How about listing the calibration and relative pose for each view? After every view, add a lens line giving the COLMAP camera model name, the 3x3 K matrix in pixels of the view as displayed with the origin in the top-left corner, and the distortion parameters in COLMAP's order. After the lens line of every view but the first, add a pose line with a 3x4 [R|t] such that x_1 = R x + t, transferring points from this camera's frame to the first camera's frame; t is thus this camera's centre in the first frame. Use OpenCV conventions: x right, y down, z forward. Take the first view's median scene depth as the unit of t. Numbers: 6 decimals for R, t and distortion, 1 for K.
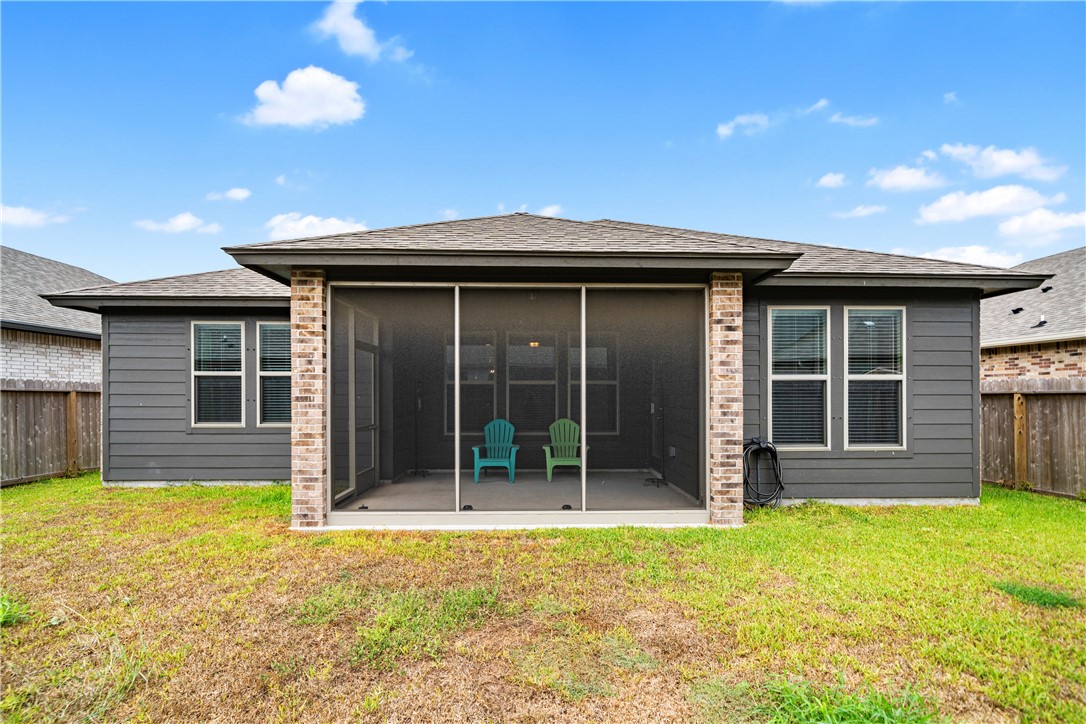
lens RADIAL K [[464.7, 0, 559.5], [0, 464.7, 389.2], [0, 0, 1]] dist [0.002746, -0.000453]
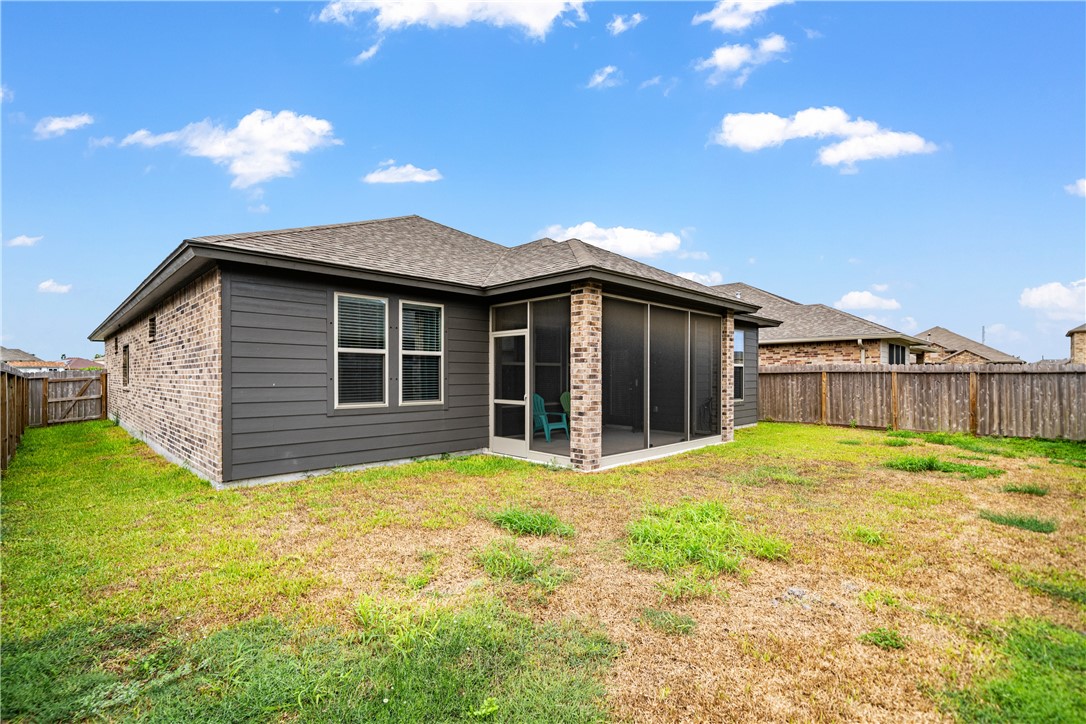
lens RADIAL K [[464.7, 0, 543.4], [0, 464.7, 370.3], [0, 0, 1]] dist [0.002746, -0.000453]
pose [[0.746549, 0.006141, 0.665302, -1.285285], [-0.008123, 0.999967, -0.000115, 0.003382], [-0.665281, -0.005319, 0.746574, 0.060731]]
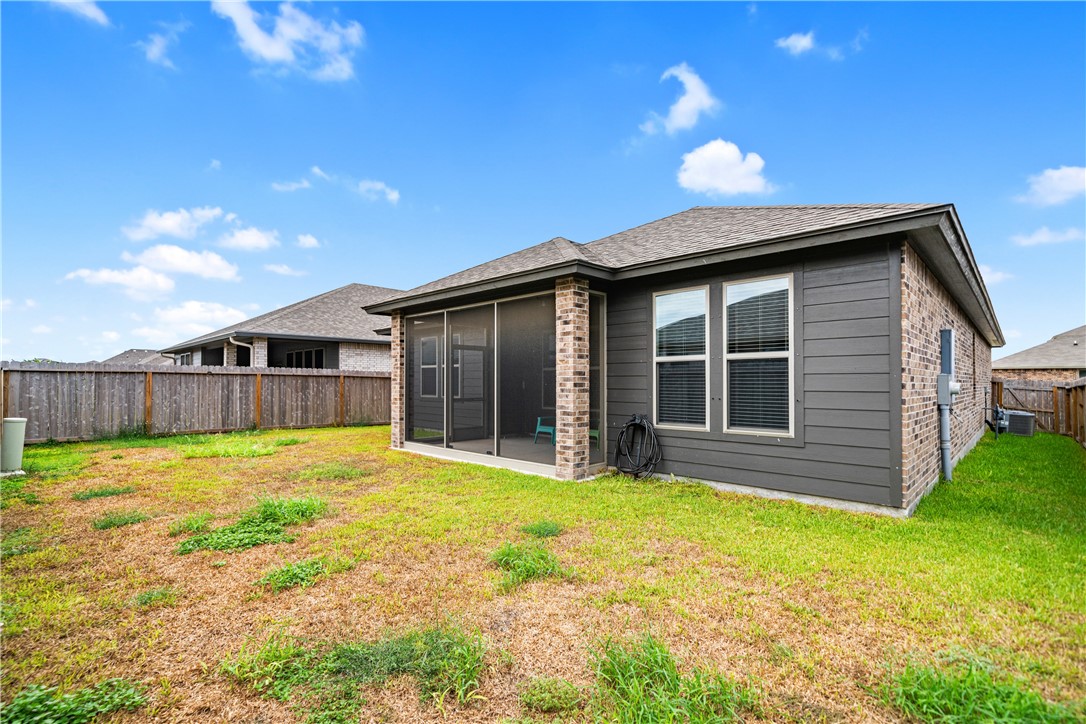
lens RADIAL K [[502.1, 0, 550.6], [0, 502.1, 369.1], [0, 0, 1]] dist [-0.001858, 0.000053]
pose [[0.699145, -0.019046, -0.714727, 1.109381], [0.007969, 0.999791, -0.018847, 0.017081], [0.714936, 0.007481, 0.699150, 0.020408]]
